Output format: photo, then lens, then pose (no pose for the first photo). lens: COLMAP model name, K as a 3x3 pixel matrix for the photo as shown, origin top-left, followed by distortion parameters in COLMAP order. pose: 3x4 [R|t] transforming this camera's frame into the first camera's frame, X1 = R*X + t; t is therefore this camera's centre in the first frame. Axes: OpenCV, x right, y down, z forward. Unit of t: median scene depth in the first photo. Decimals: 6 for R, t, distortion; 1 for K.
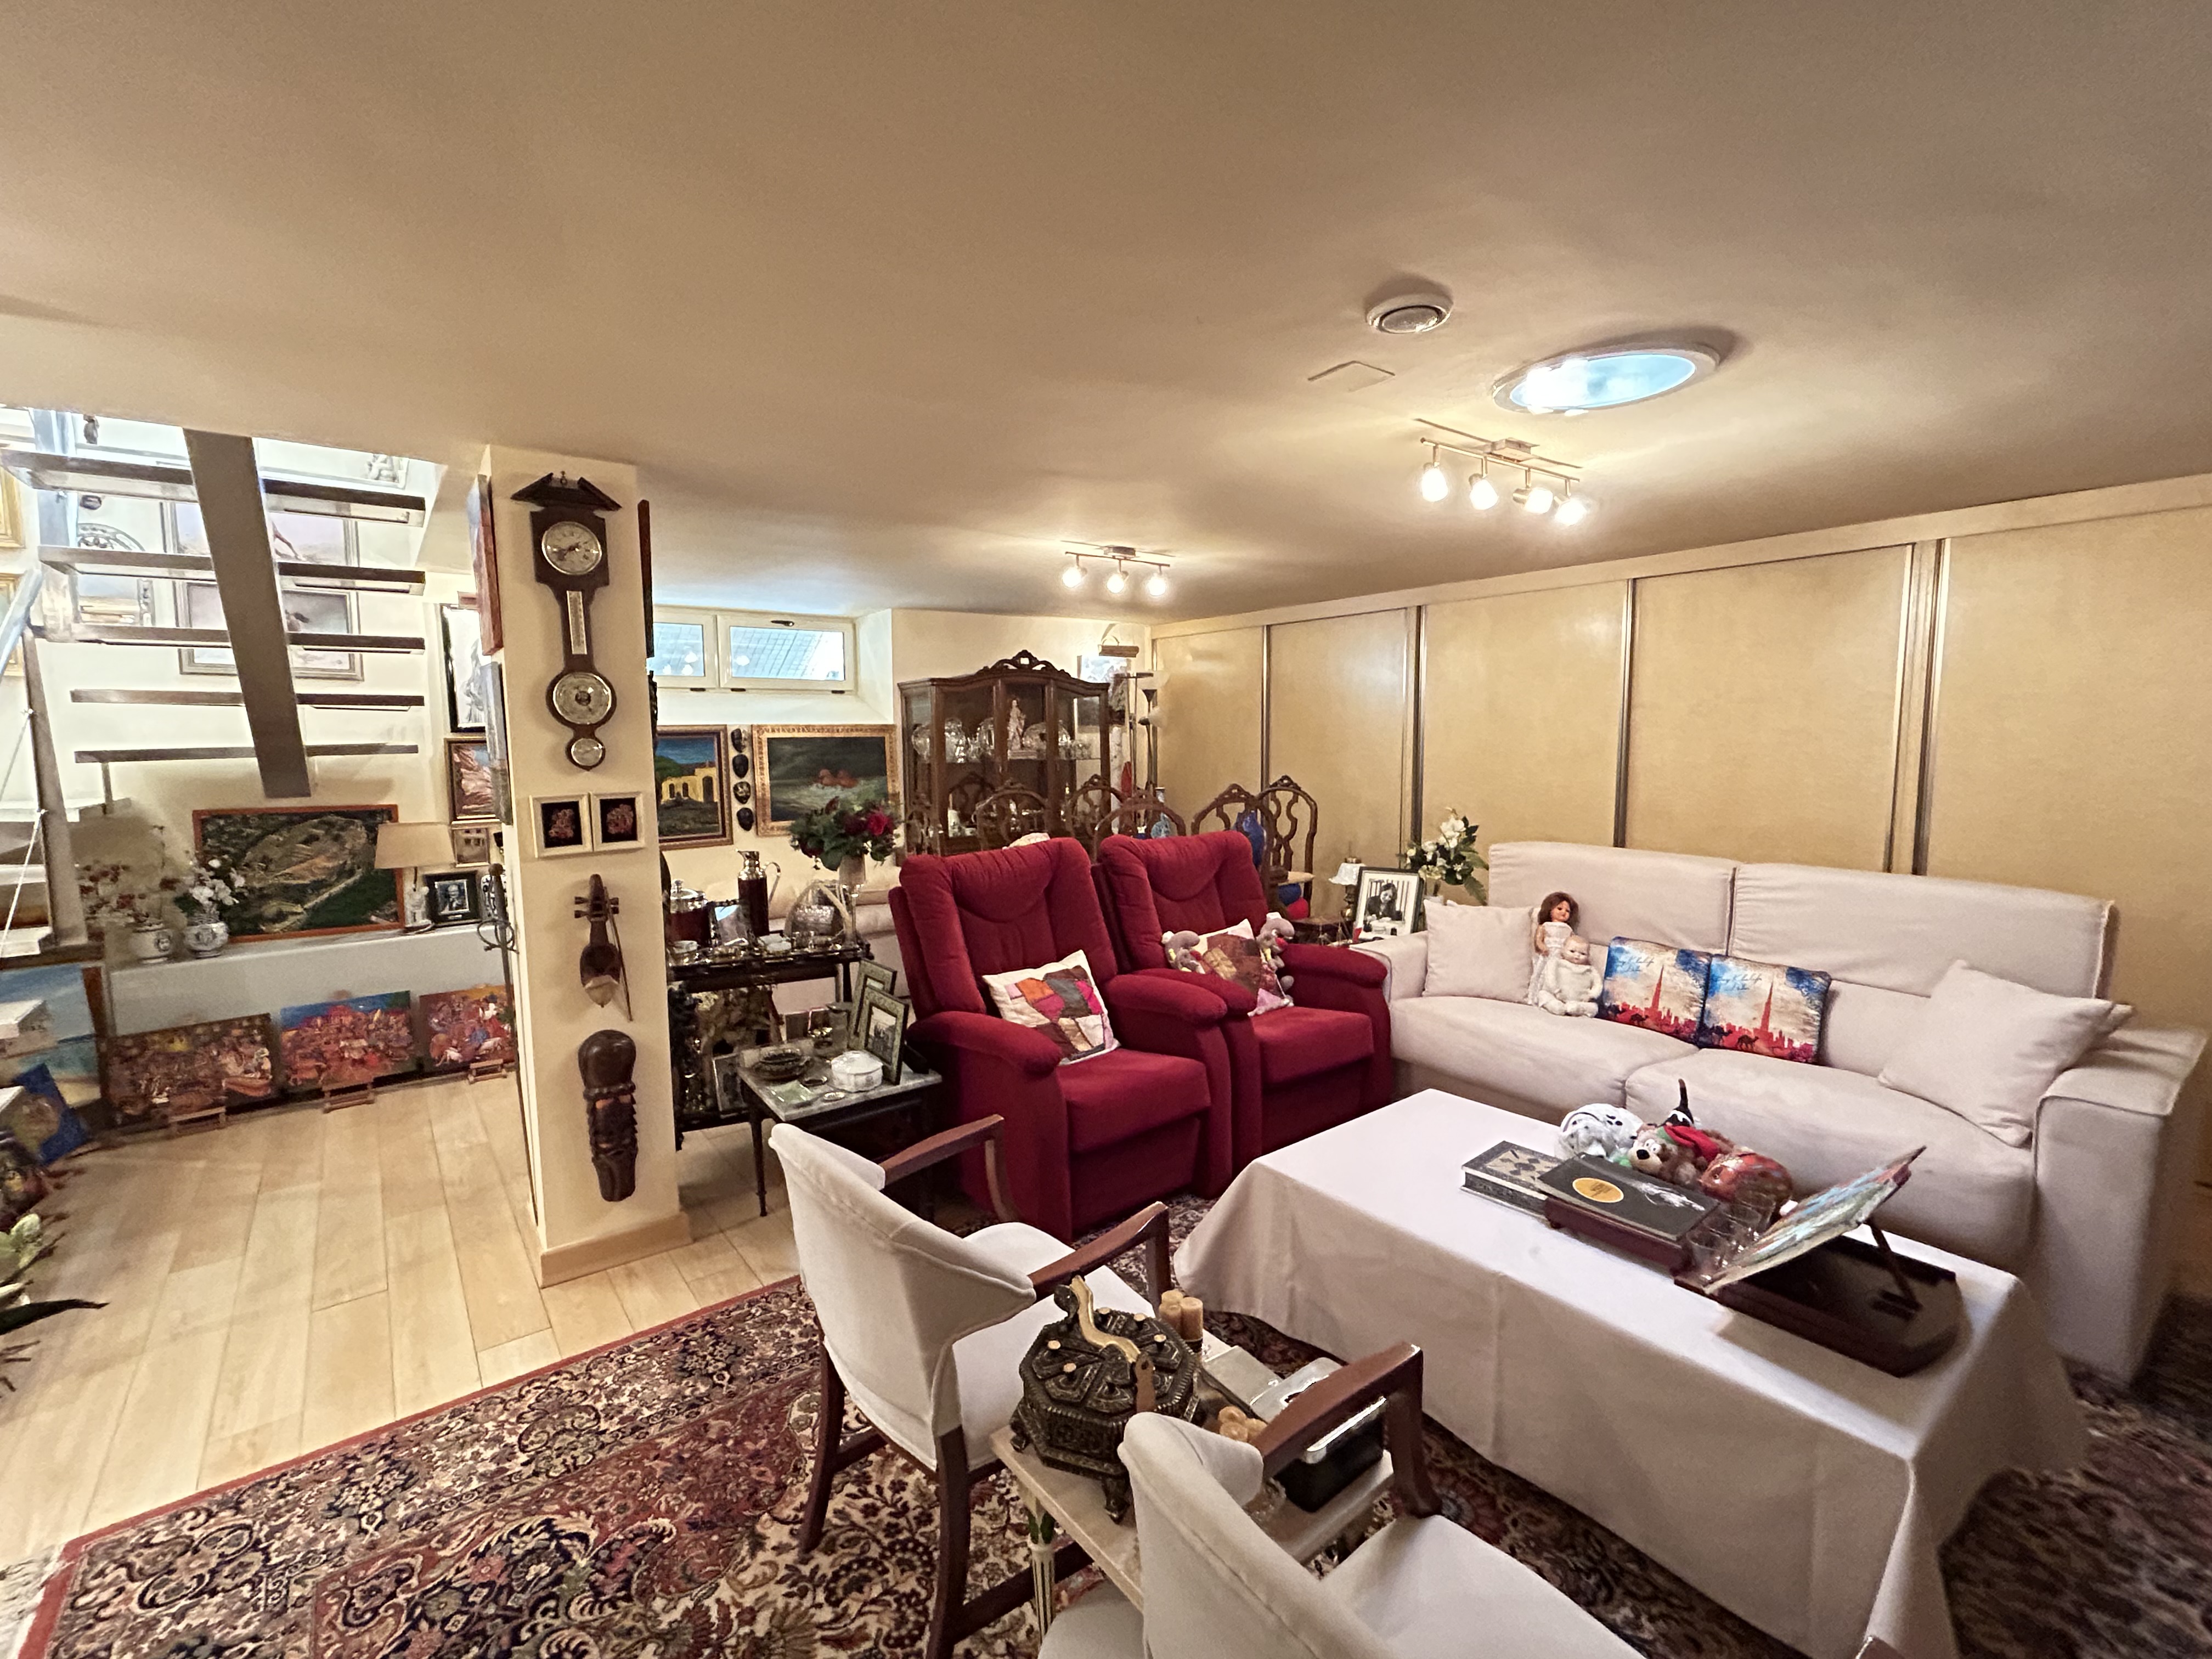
lens RADIAL K [[973.0, 0, 1119.6], [0, 973.0, 835.3], [0, 0, 1]] dist [0.003884, 0.000033]
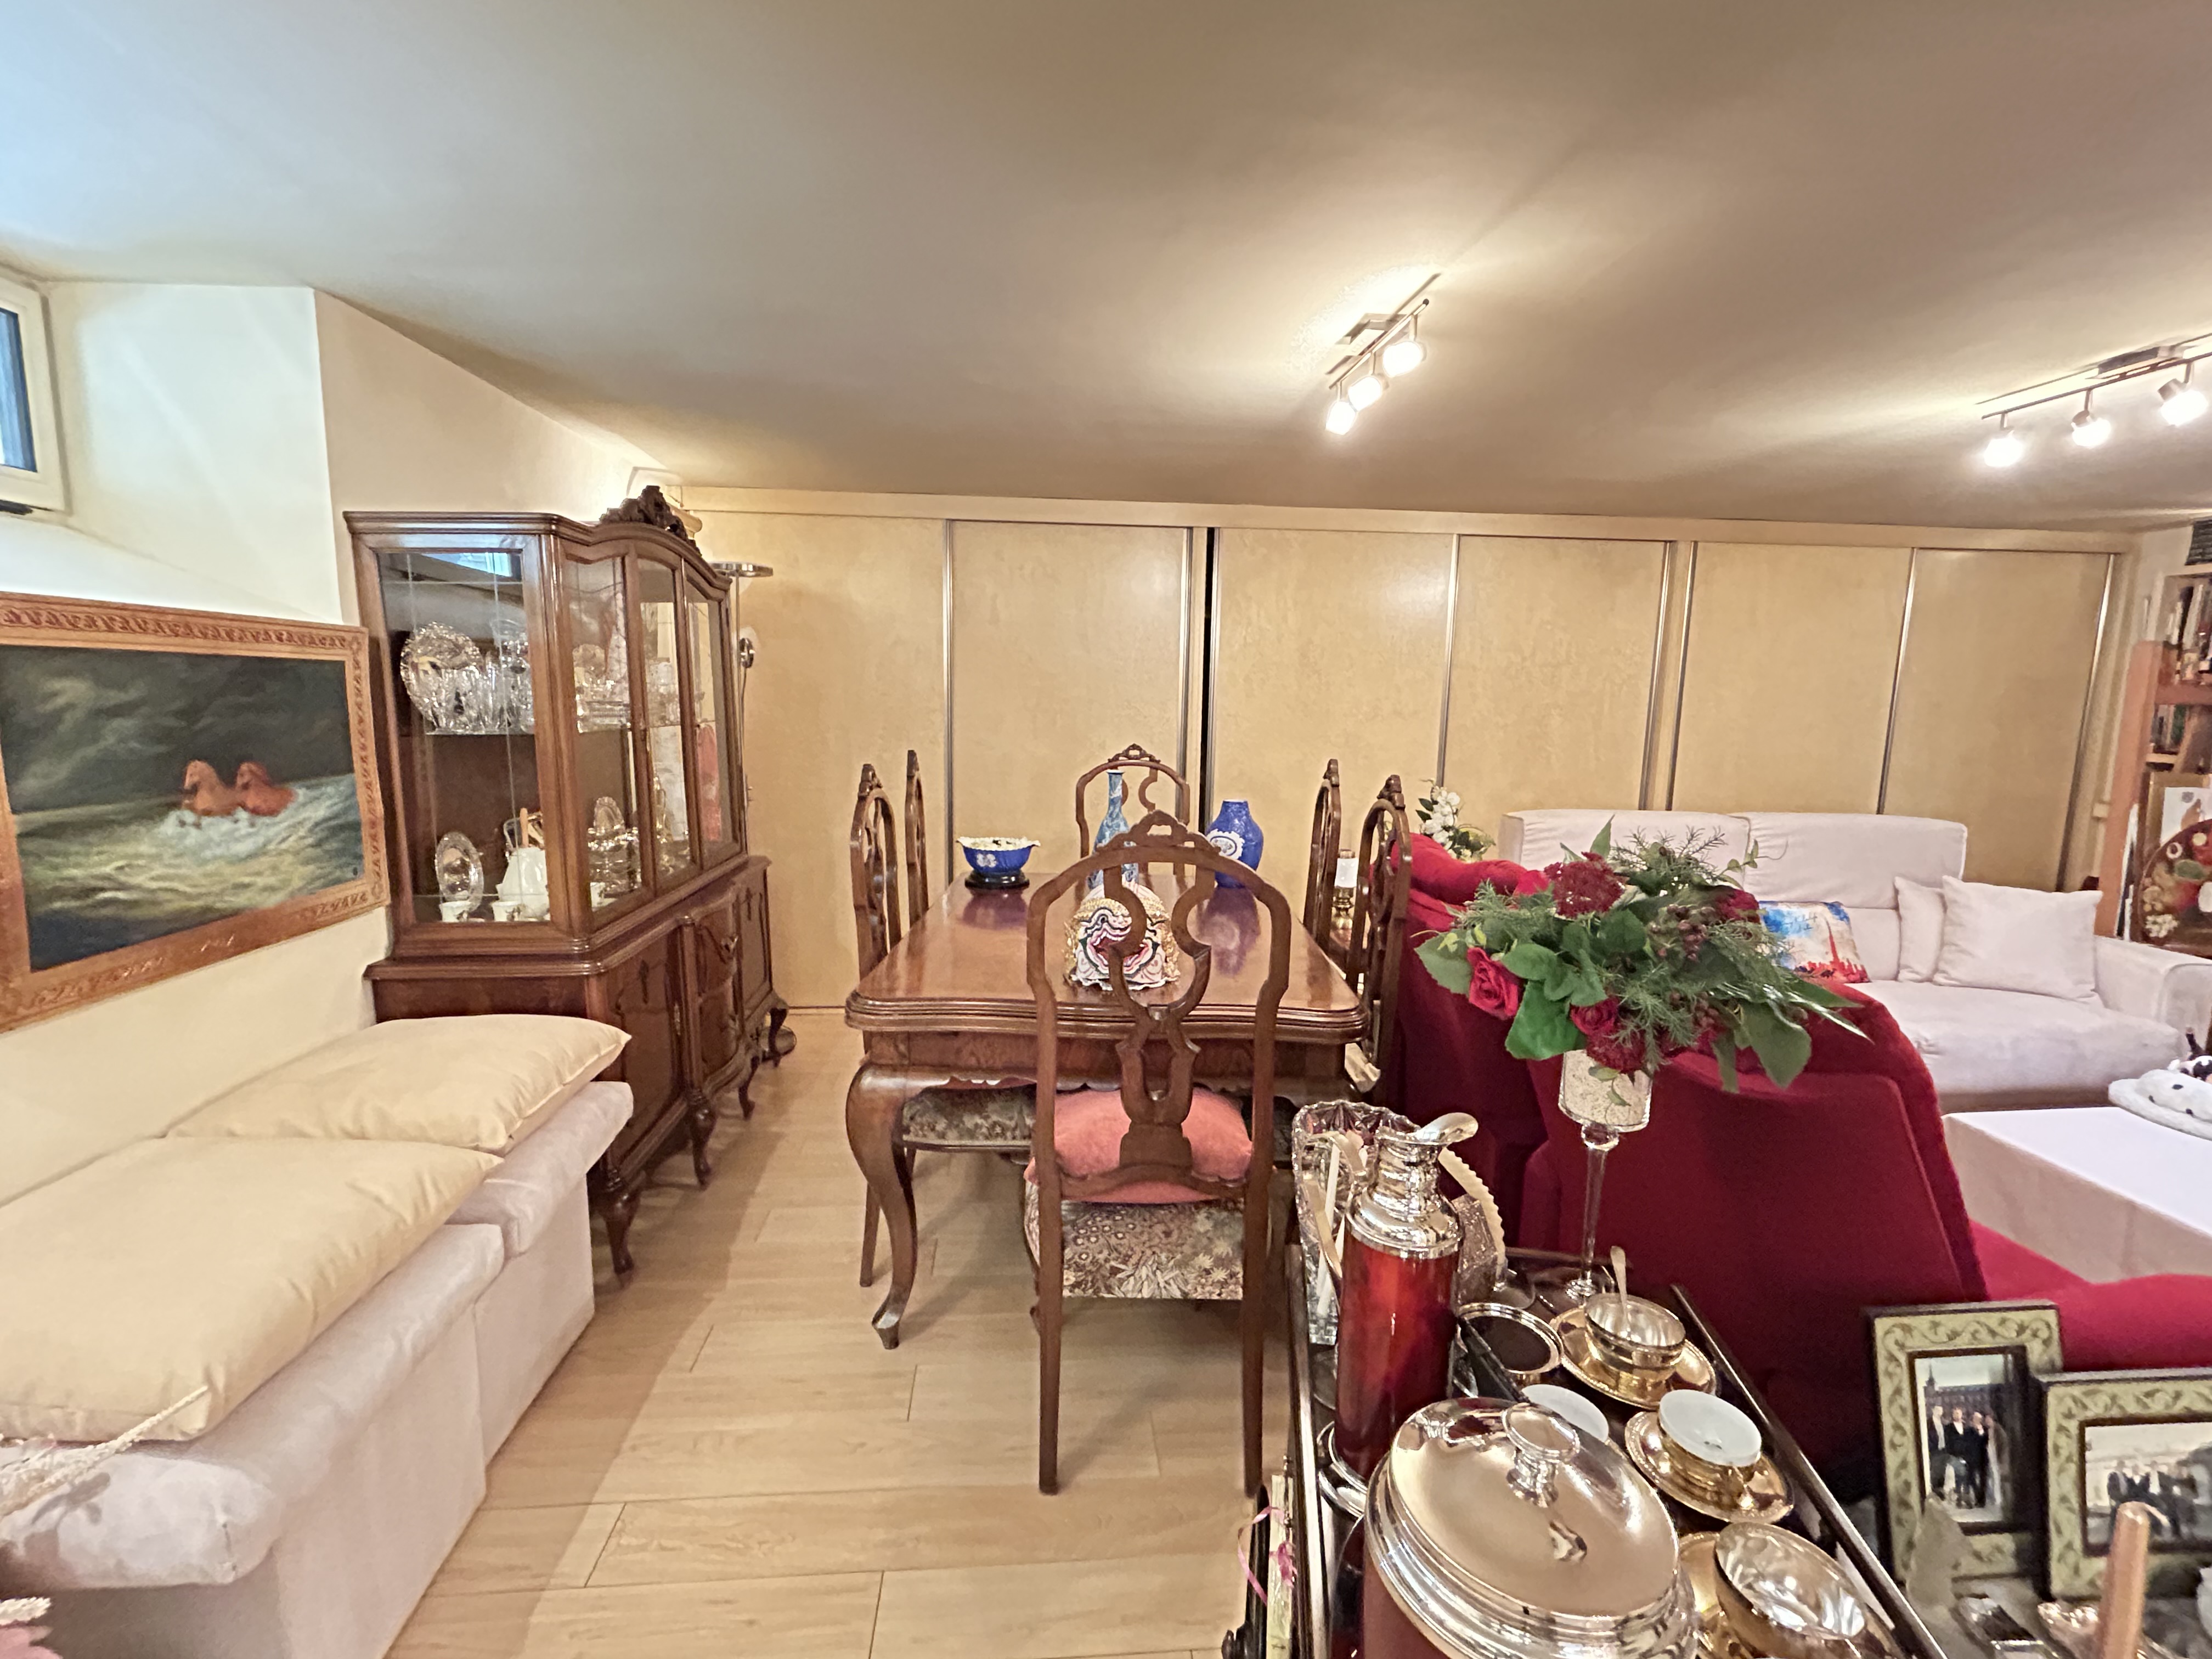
lens RADIAL K [[973.0, 0, 1106.0], [0, 973.0, 833.2], [0, 0, 1]] dist [0.003884, 0.000033]
pose [[0.540543, -0.102566, 0.835041, -0.689891], [0.067591, 0.994627, 0.078414, -0.086174], [-0.838597, 0.014055, 0.544571, 1.026411]]
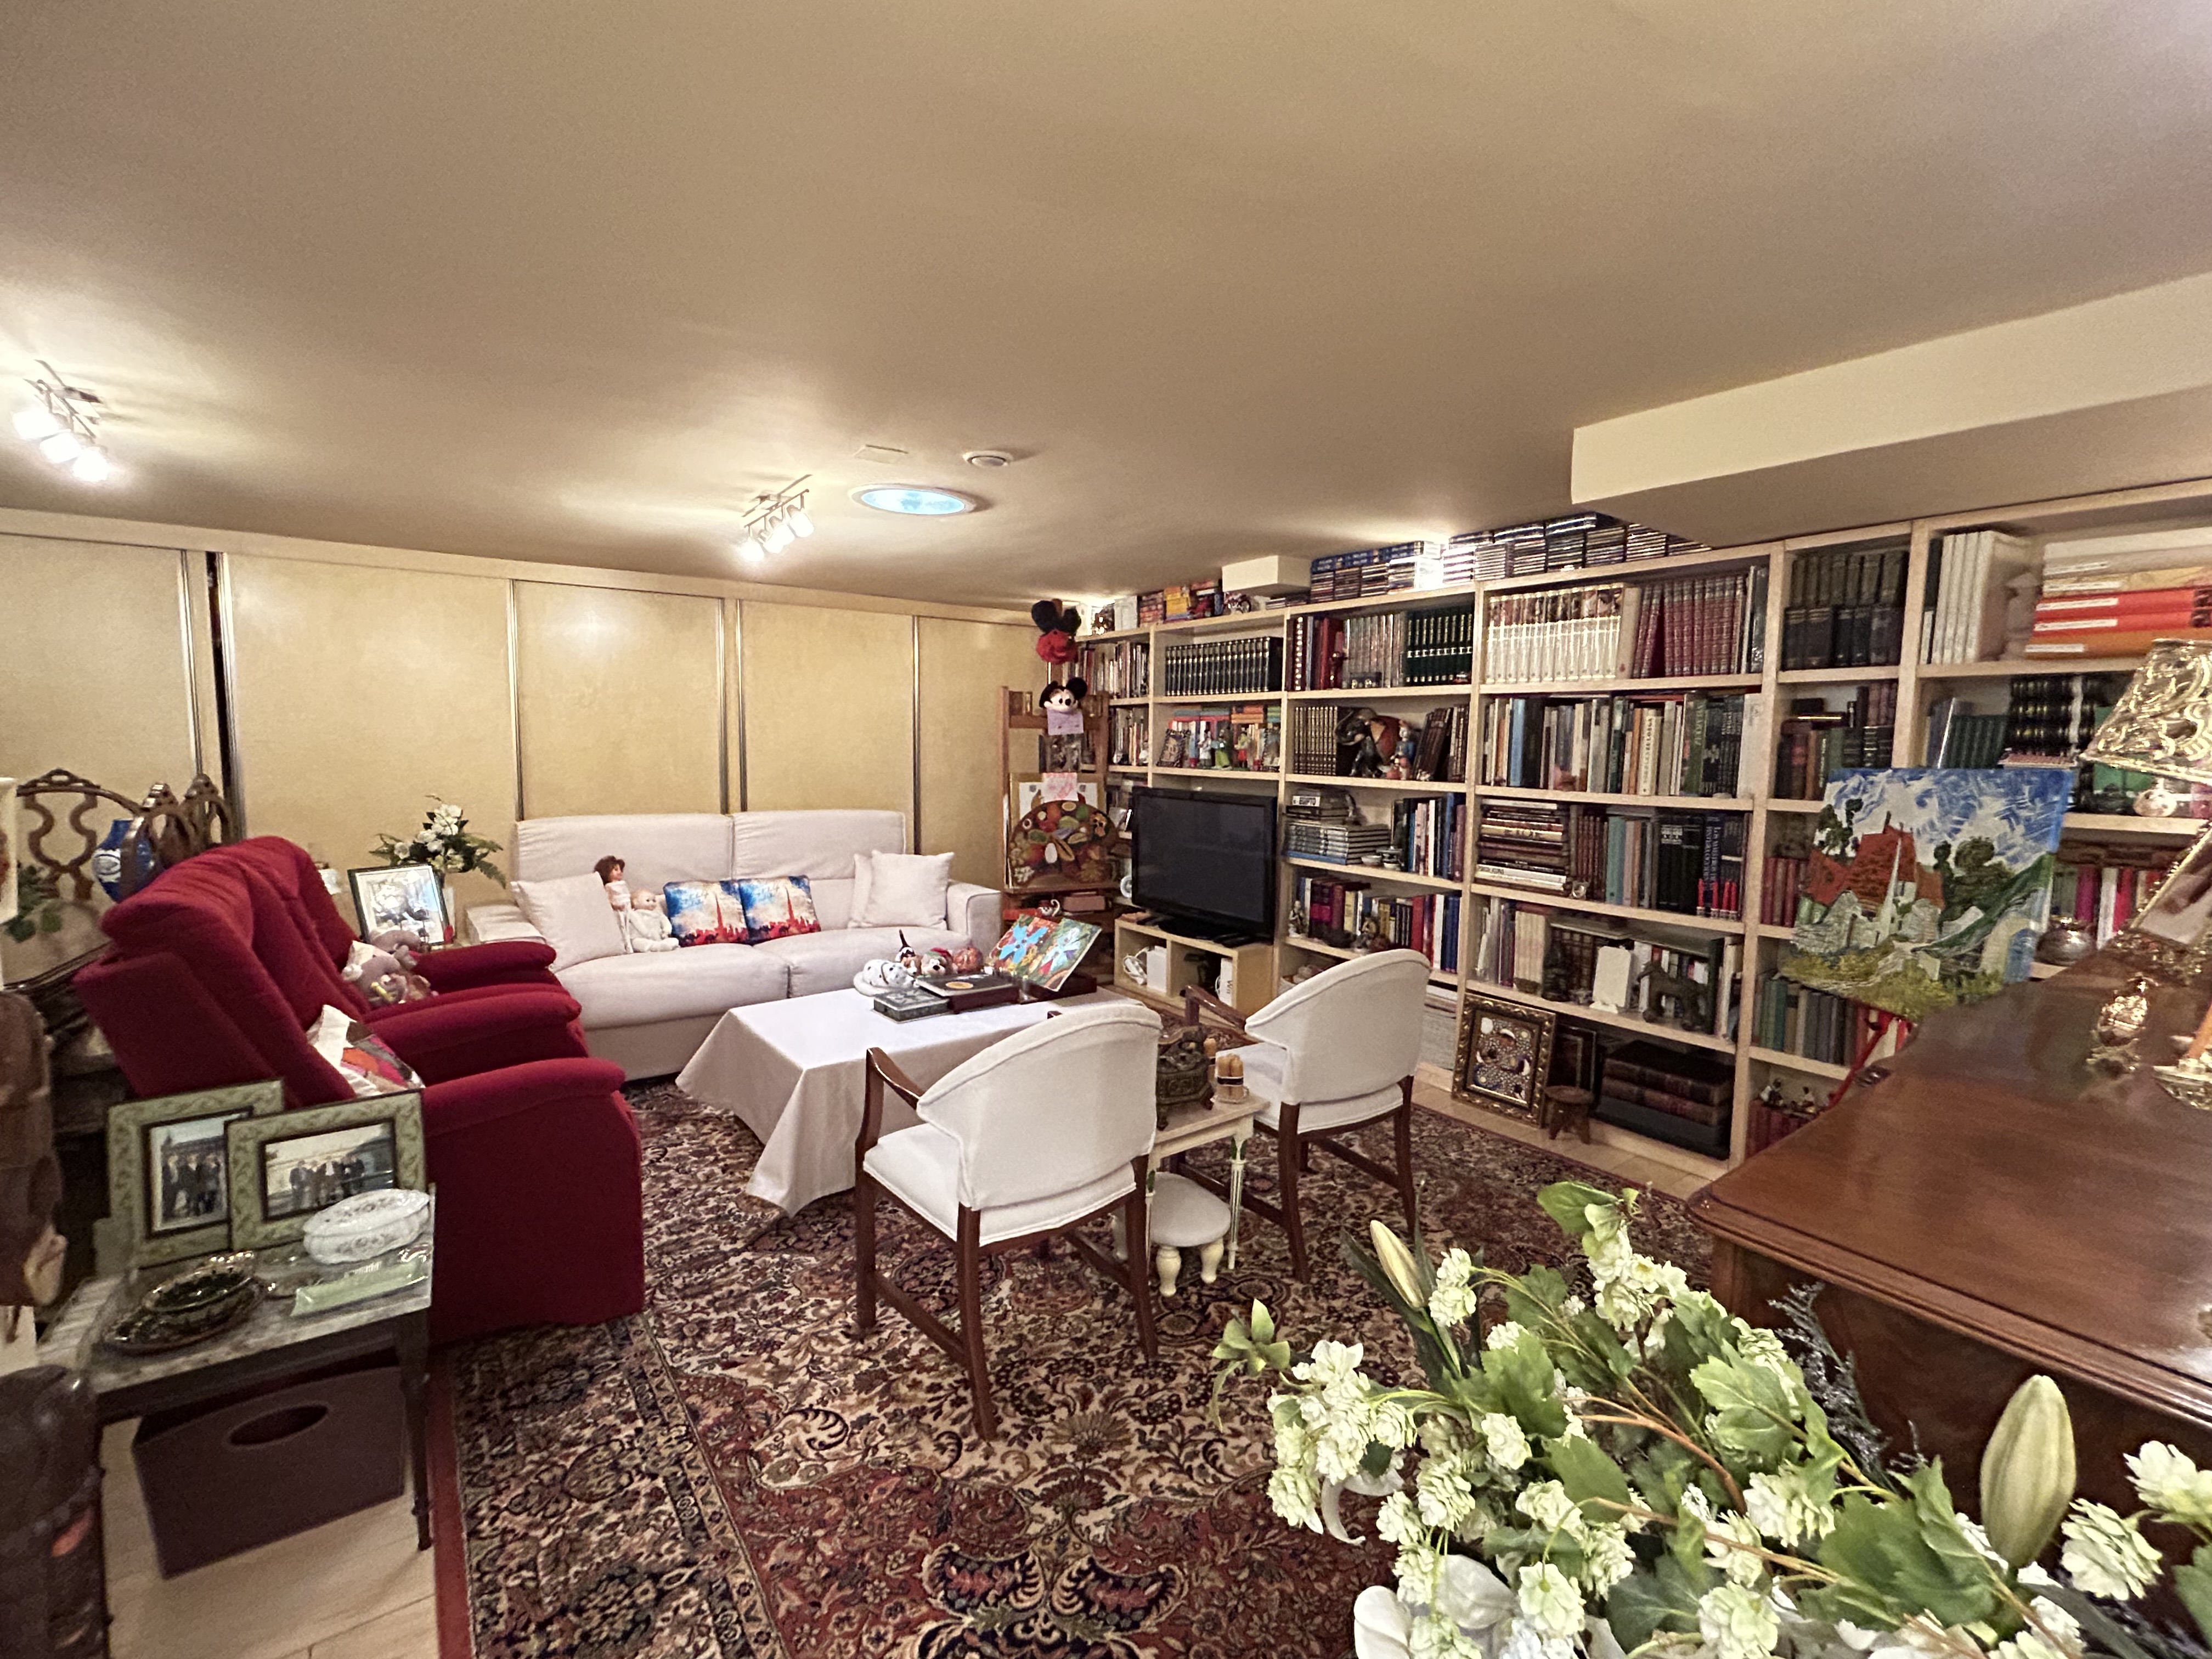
lens RADIAL K [[973.0, 0, 1103.2], [0, 973.0, 822.1], [0, 0, 1]] dist [0.003884, 0.000033]
pose [[0.026998, -0.074451, 0.996859, -0.765343], [0.094415, 0.992955, 0.071602, -0.009279], [-0.995167, 0.092186, 0.033837, 0.439239]]
